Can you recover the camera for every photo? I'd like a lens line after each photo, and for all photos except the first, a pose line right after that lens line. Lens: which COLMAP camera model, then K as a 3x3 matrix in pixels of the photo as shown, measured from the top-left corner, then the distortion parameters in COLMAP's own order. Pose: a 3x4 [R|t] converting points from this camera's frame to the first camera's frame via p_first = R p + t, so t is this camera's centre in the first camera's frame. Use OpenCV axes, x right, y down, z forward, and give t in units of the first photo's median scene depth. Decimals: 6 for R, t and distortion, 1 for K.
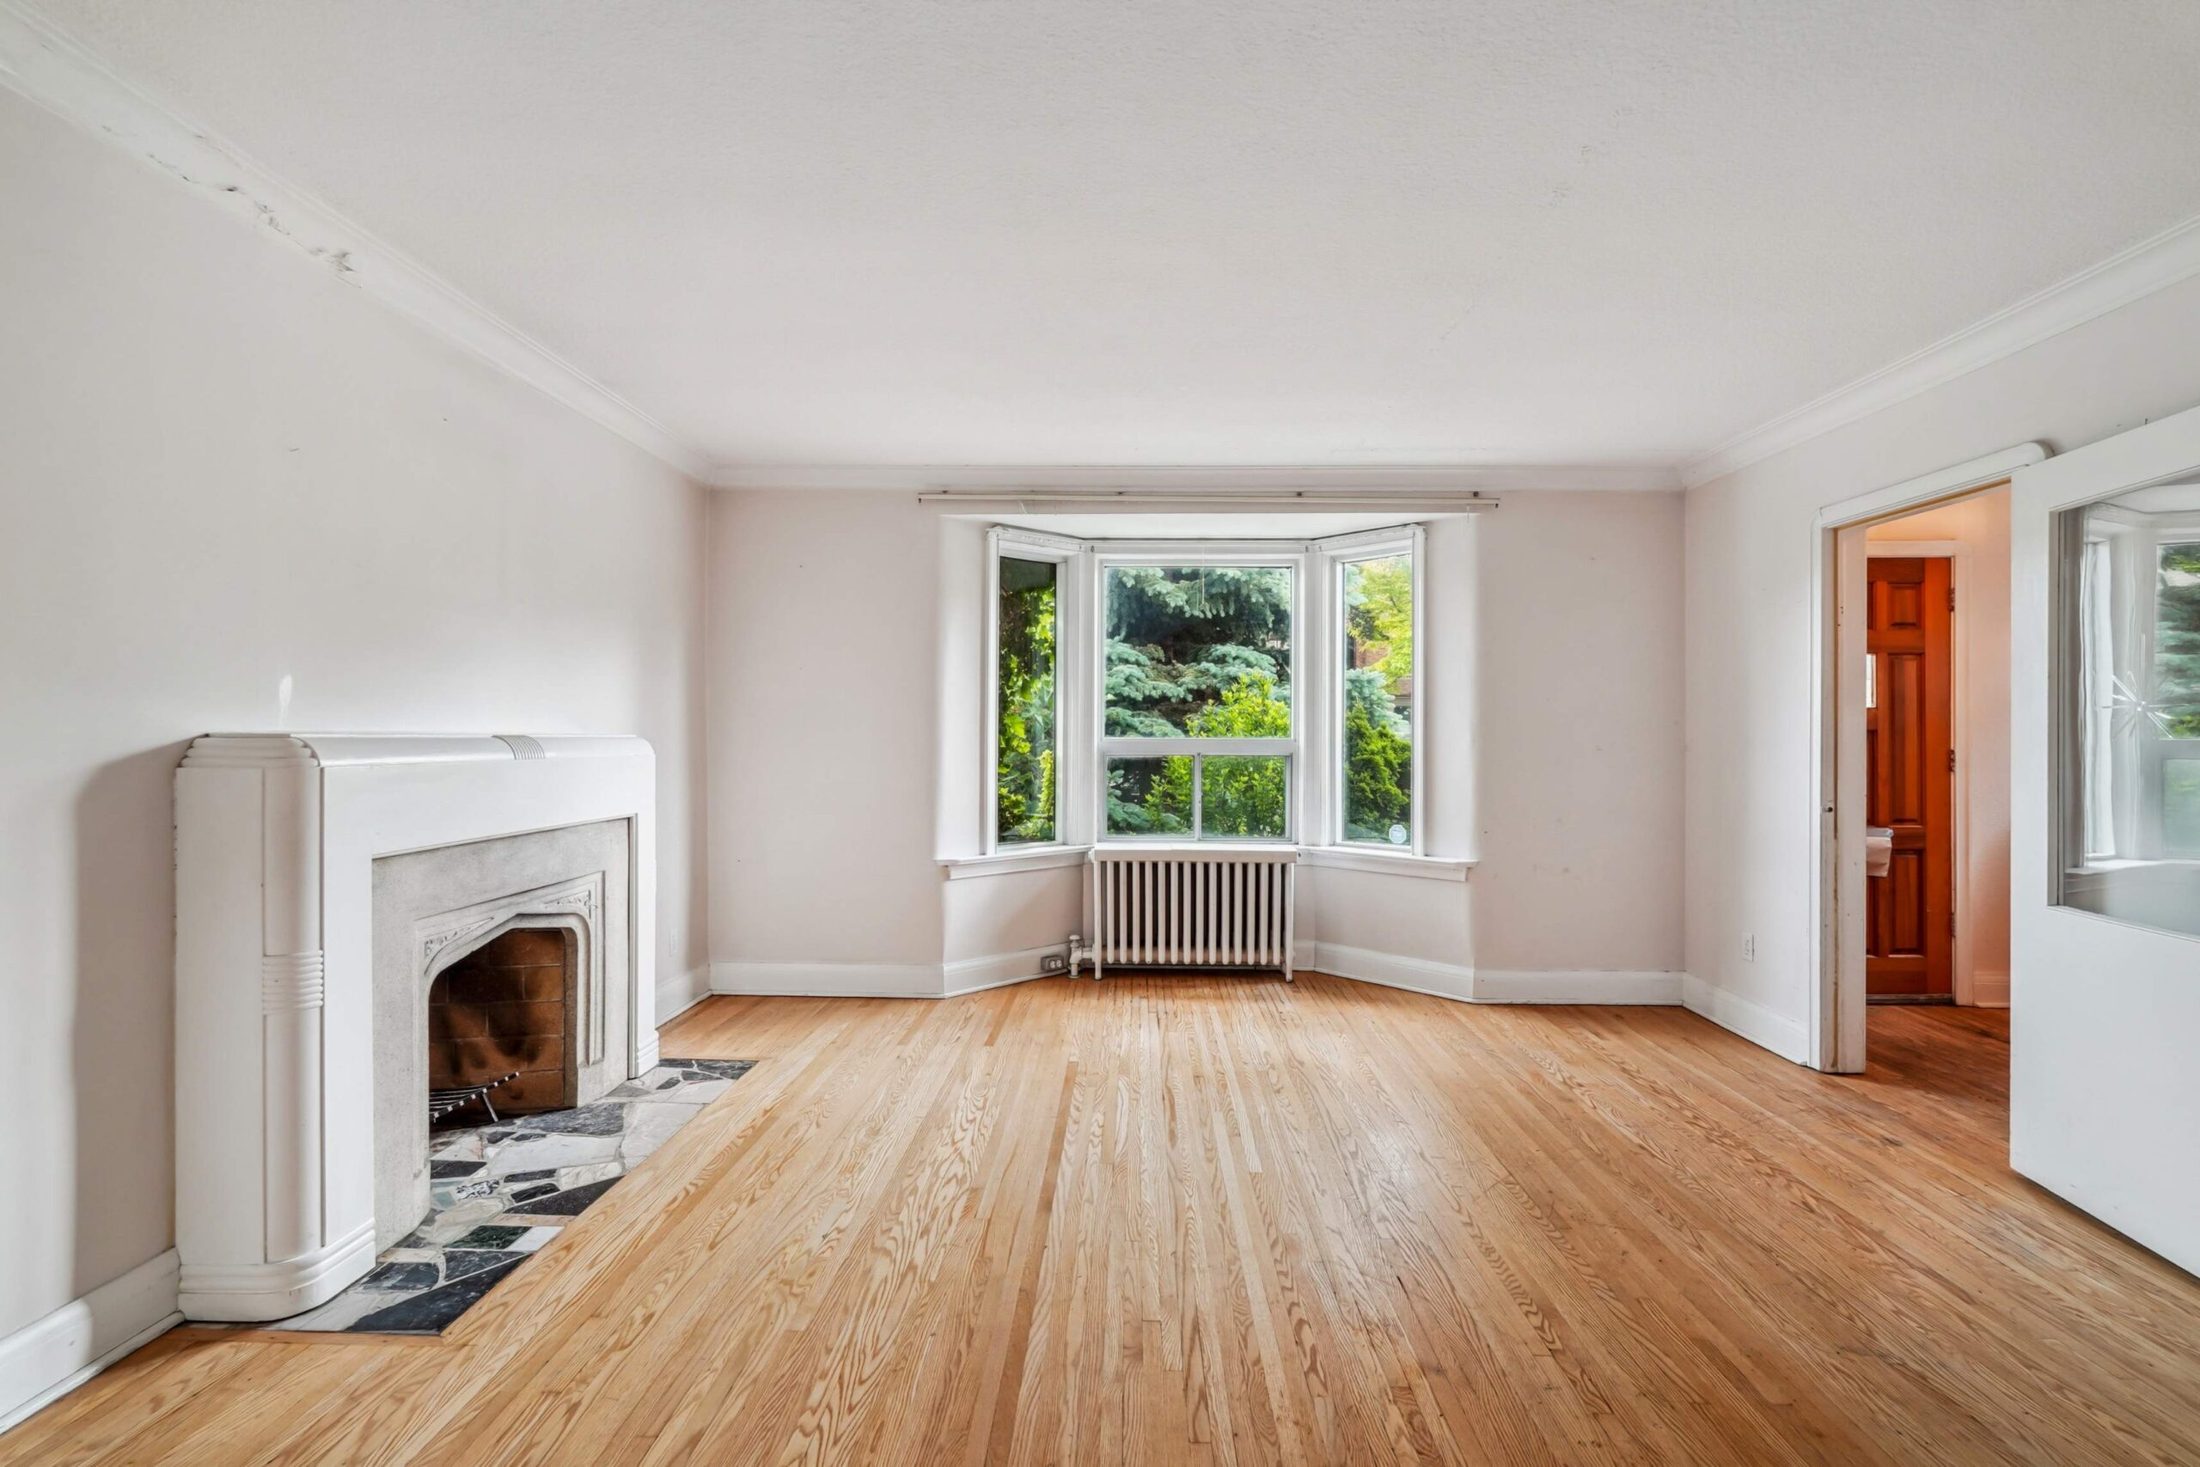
lens RADIAL K [[988.6, 0, 1106.3], [0, 988.6, 743.3], [0, 0, 1]] dist [-0.002786, 0.000509]
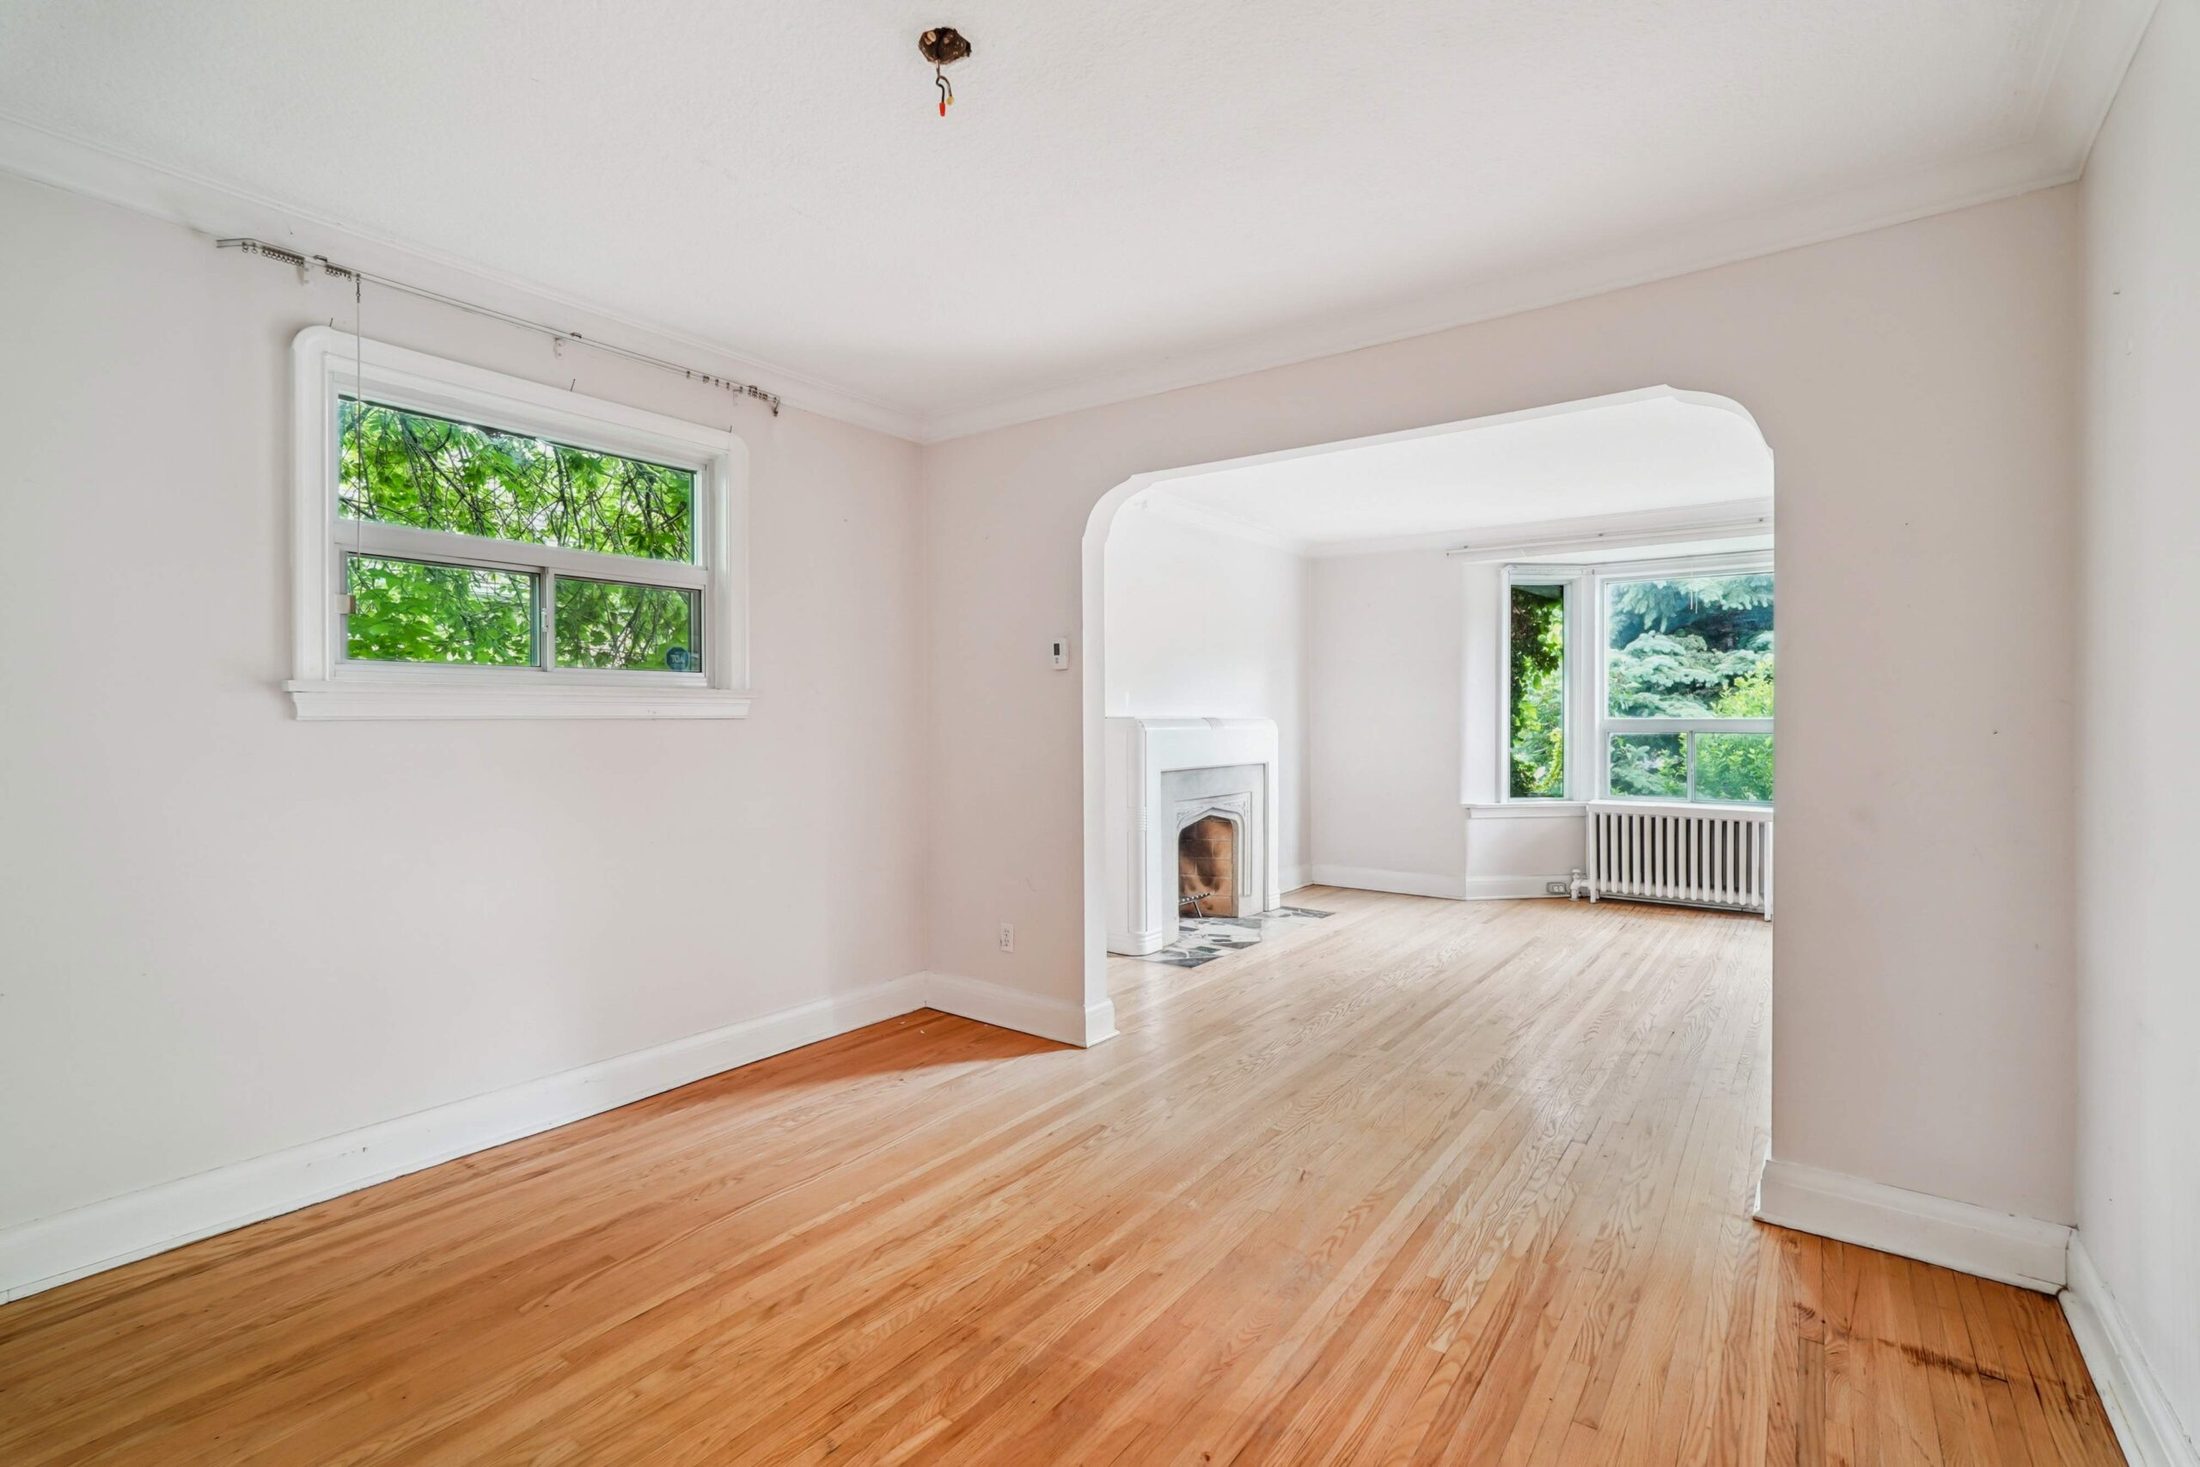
lens RADIAL K [[975.8, 0, 1111.2], [0, 975.8, 731.9], [0, 0, 1]] dist [-0.000407, 0.000048]
pose [[0.820936, 0.004922, -0.570999, 0.222650], [-0.002365, 0.999984, 0.005220, 0.008029], [0.571015, -0.002935, 0.820934, -0.456365]]
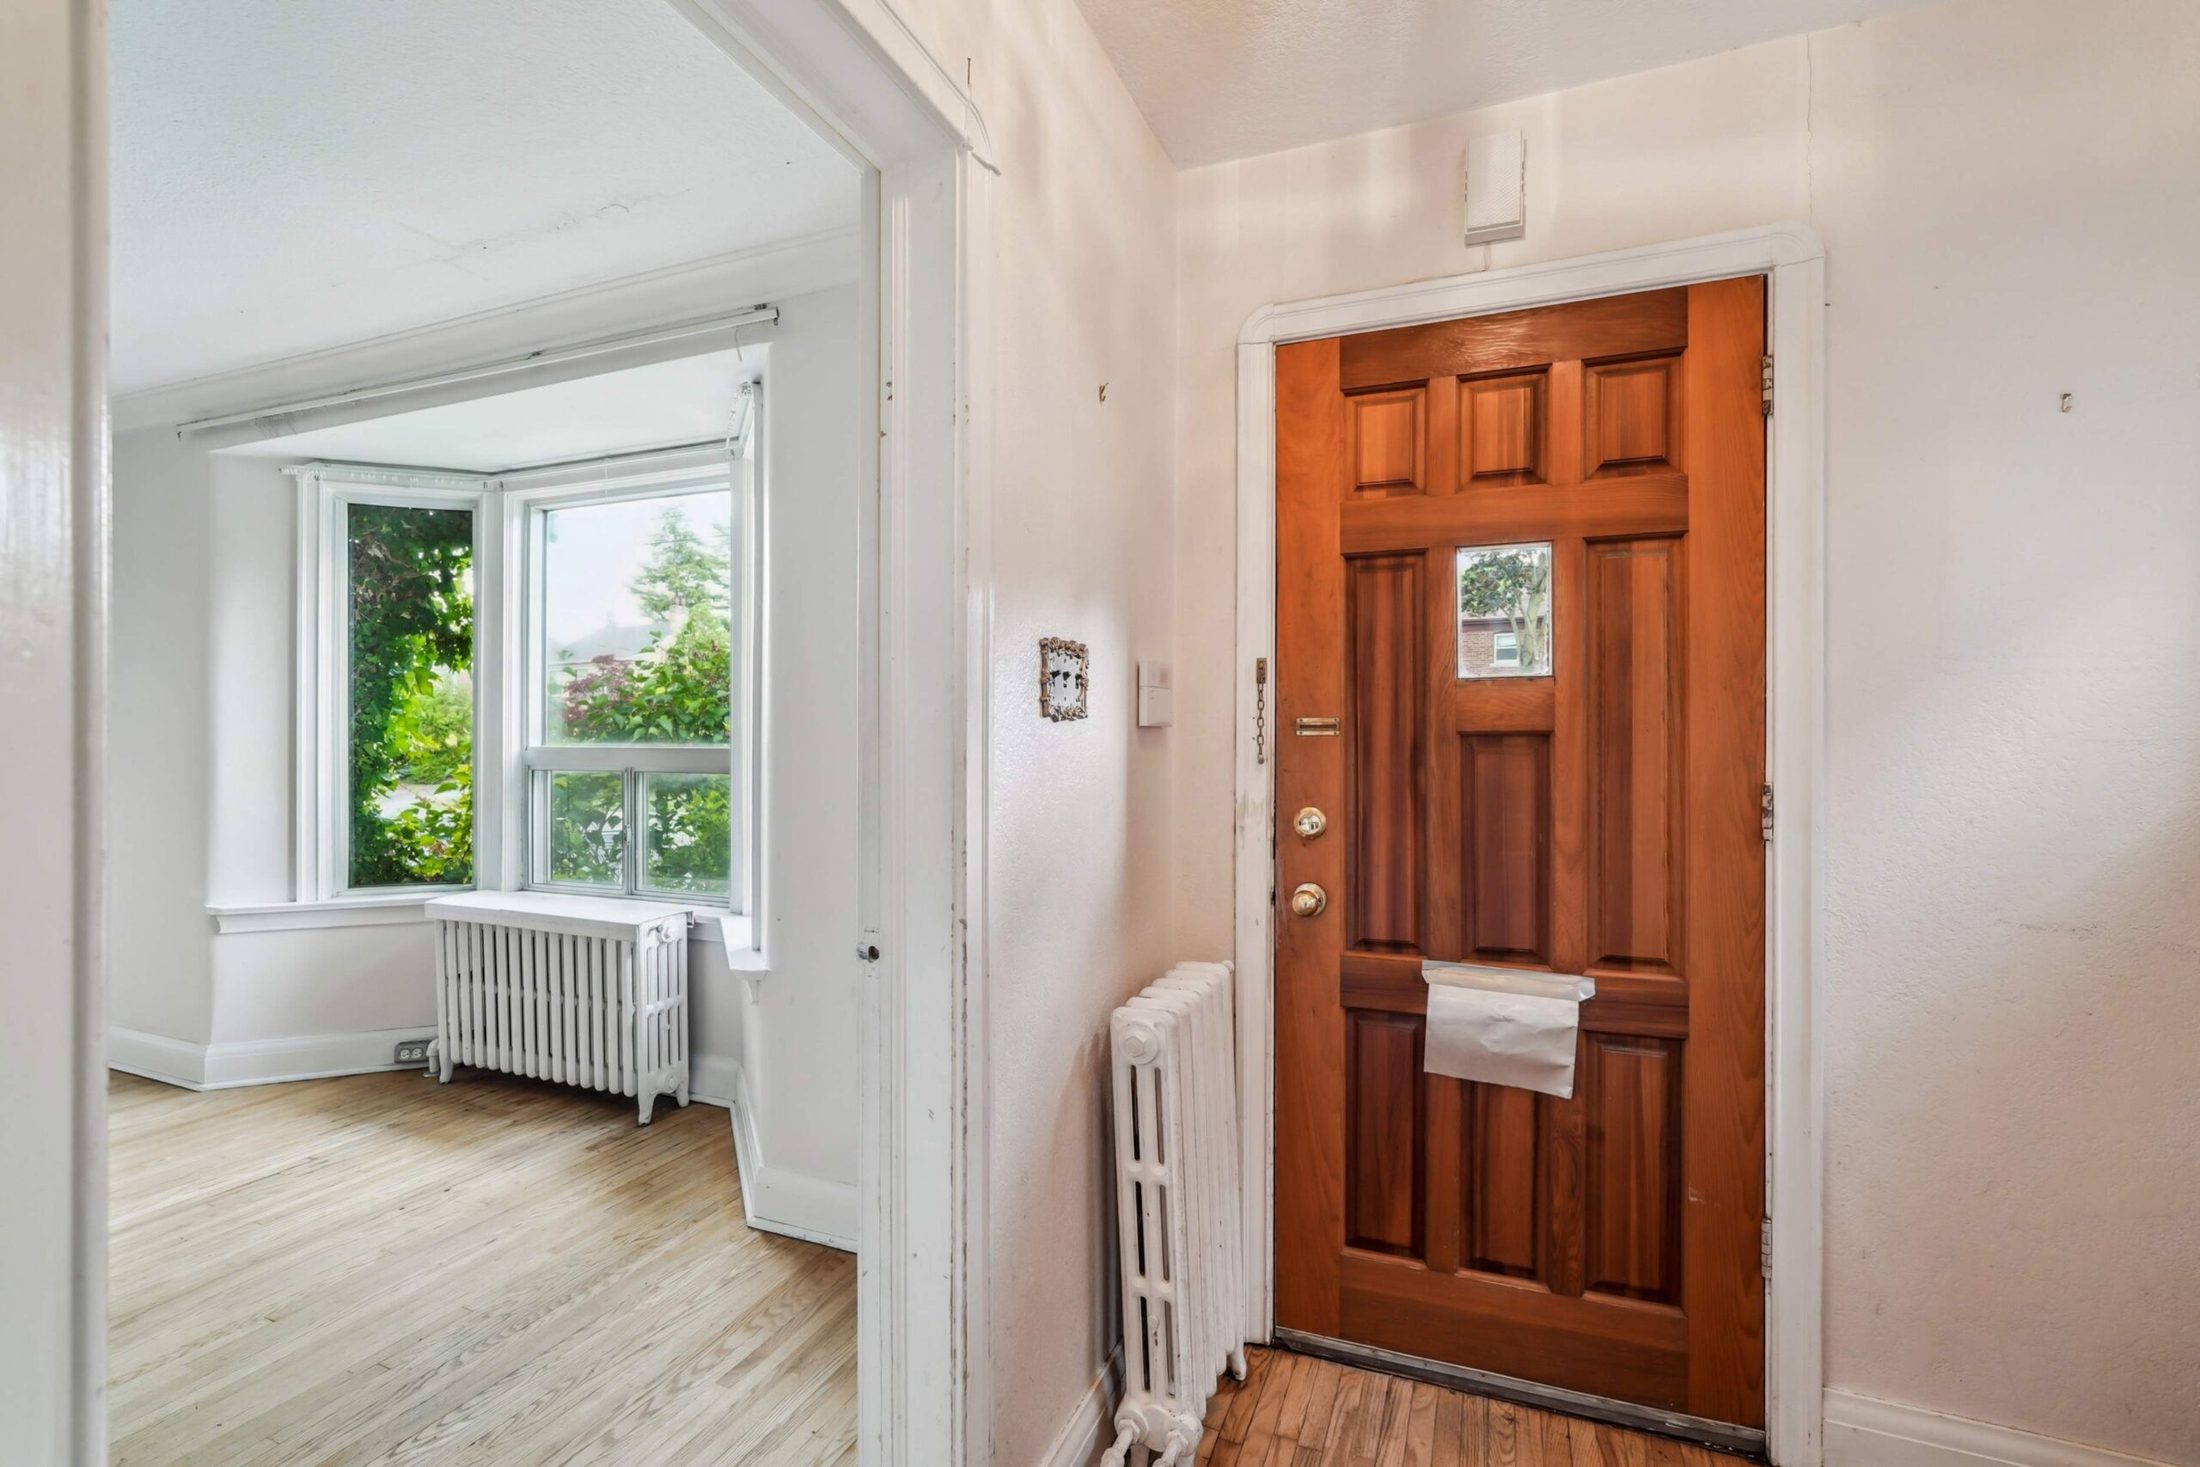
lens RADIAL K [[988.6, 0, 1106.3], [0, 988.6, 743.3], [0, 0, 1]] dist [-0.002786, 0.000509]
pose [[0.929801, 0.000497, -0.368063, 0.754710], [-0.000686, 1.000000, -0.000382, -0.008078], [0.368062, 0.000608, 0.929801, 0.552750]]
